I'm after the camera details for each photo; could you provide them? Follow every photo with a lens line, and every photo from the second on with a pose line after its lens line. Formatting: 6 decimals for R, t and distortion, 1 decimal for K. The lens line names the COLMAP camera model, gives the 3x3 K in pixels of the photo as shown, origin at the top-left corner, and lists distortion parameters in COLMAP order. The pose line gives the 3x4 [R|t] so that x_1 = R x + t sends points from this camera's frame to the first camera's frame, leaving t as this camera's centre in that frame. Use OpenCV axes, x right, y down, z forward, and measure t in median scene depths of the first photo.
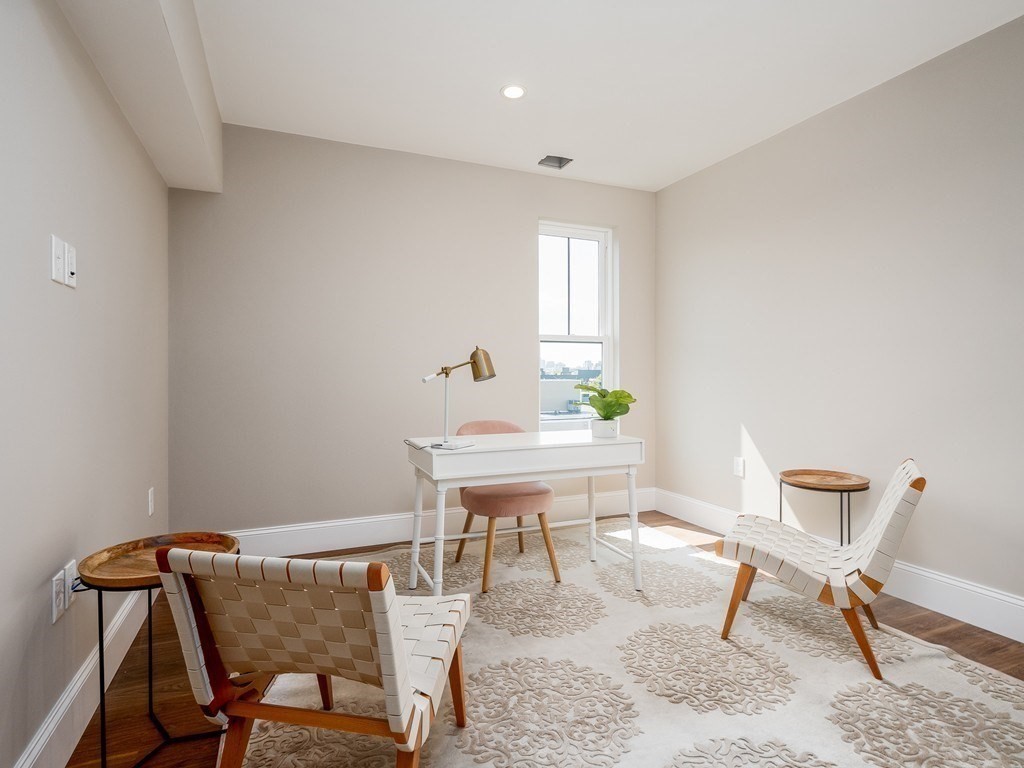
lens RADIAL K [[508.9, 0, 505.8], [0, 508.9, 377.9], [0, 0, 1]] dist [-0.001143, -0.007096]
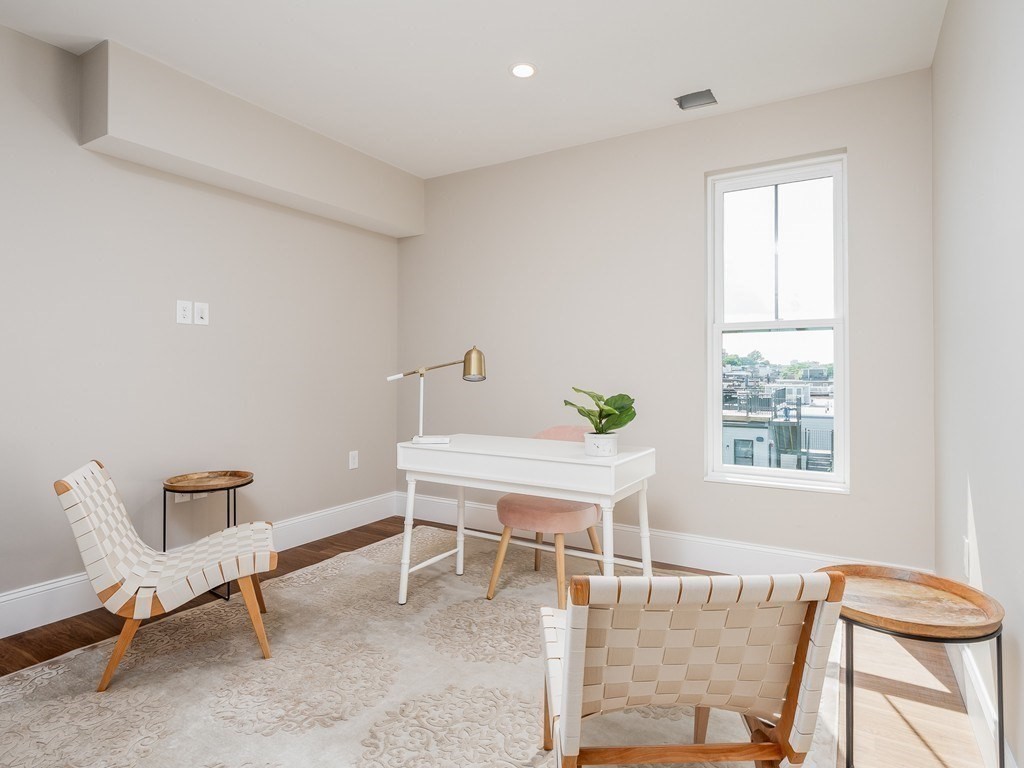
lens RADIAL K [[536.0, 0, 513.1], [0, 536.0, 371.1], [0, 0, 1]] dist [-0.002846, -0.000952]
pose [[0.615762, 0.001404, -0.787931, 0.552878], [-0.009197, 0.999943, -0.005406, -0.005996], [0.787879, 0.010575, 0.615740, 0.277263]]
